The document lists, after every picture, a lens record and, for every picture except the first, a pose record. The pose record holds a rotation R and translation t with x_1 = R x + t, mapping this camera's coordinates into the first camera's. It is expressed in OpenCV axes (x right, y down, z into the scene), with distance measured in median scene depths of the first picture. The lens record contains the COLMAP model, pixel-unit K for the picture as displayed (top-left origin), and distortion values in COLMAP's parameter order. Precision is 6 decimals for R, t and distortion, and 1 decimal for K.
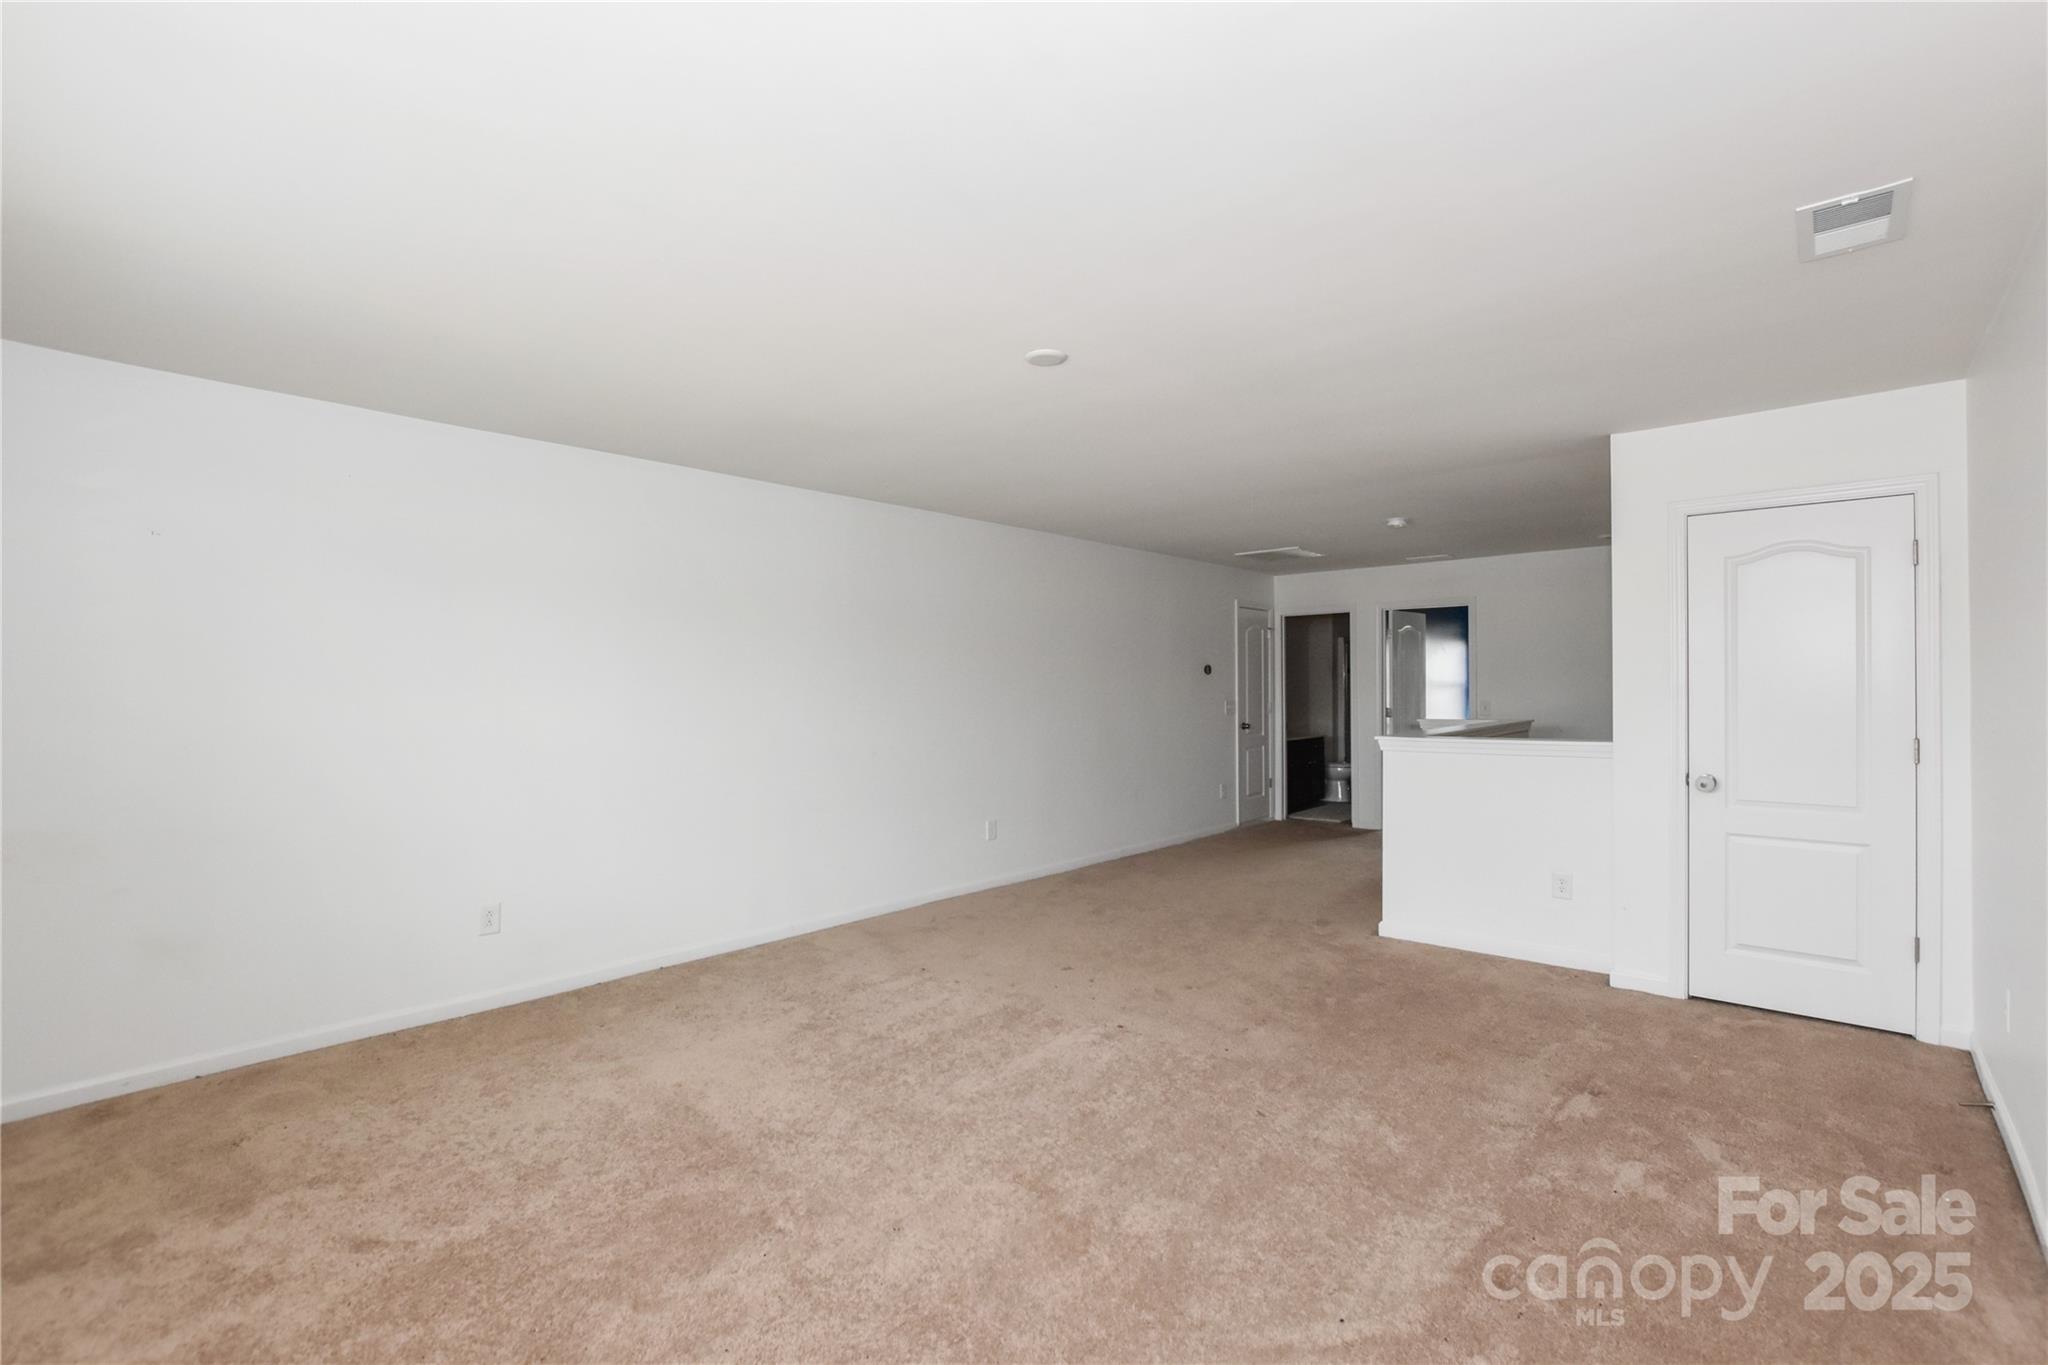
lens RADIAL K [[916.3, 0, 1029.7], [0, 916.3, 687.1], [0, 0, 1]] dist [-0.018445, 0.000608]
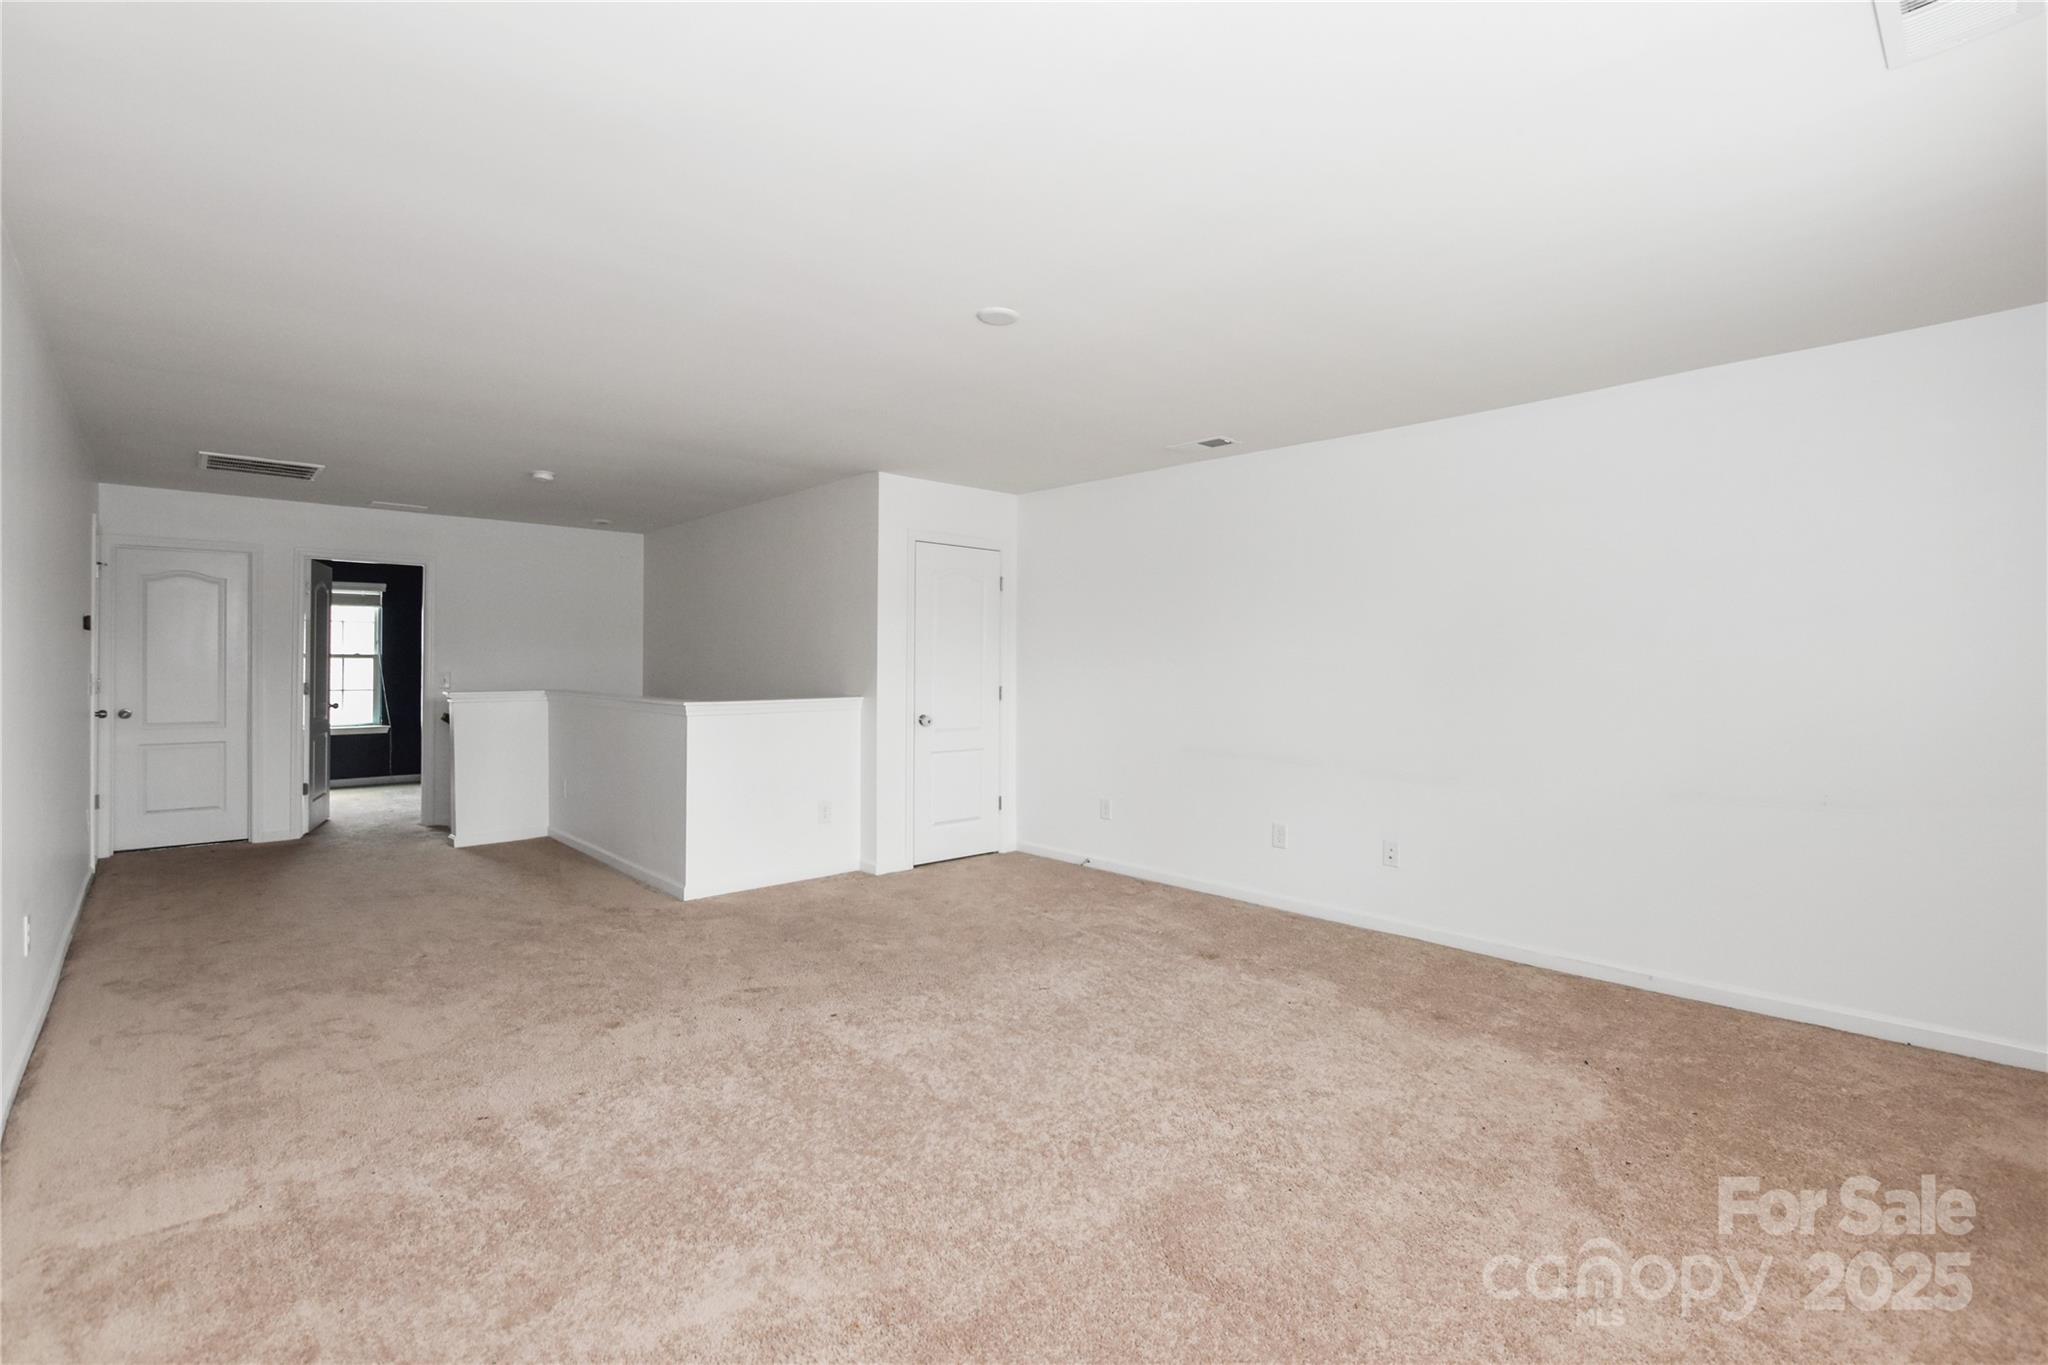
lens RADIAL K [[916.3, 0, 1029.5], [0, 916.3, 672.0], [0, 0, 1]] dist [-0.018445, 0.000608]
pose [[0.098154, -0.003588, 0.995165, -0.620364], [-0.004803, 0.999980, 0.004079, 0.014996], [-0.995160, -0.005180, 0.098135, 0.559804]]
